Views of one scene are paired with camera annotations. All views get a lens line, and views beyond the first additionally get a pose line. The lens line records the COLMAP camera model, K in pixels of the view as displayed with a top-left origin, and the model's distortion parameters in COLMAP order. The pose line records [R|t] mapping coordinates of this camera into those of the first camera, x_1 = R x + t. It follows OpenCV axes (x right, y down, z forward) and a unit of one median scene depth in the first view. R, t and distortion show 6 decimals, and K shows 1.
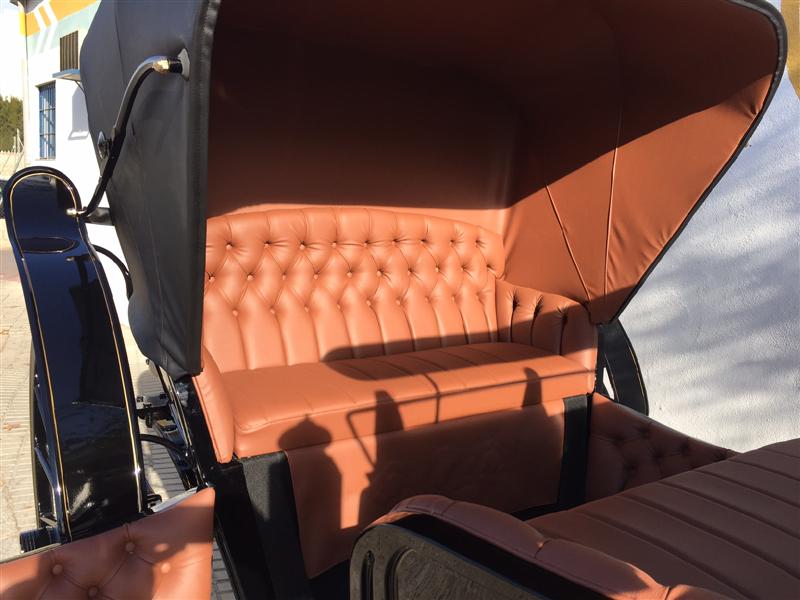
lens RADIAL K [[683.2, 0, 400.0], [0, 683.2, 300.0], [0, 0, 1]] dist [0.001961, 0.000365]
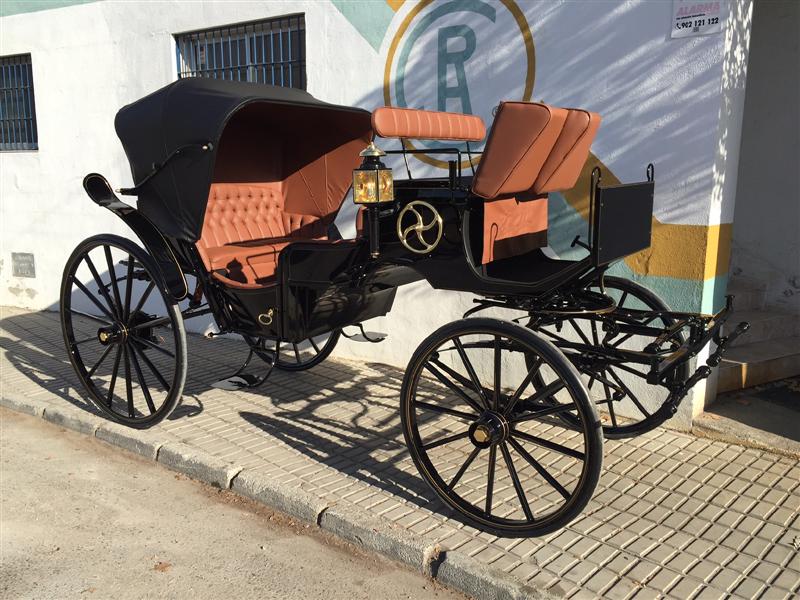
lens RADIAL K [[683.2, 0, 400.0], [0, 683.2, 300.0], [0, 0, 1]] dist [0.001961, 0.000365]
pose [[0.909835, -0.099513, 0.402861, -0.481337], [0.075363, 0.994301, 0.075405, 0.128743], [-0.408069, -0.038245, 0.912150, -1.353383]]
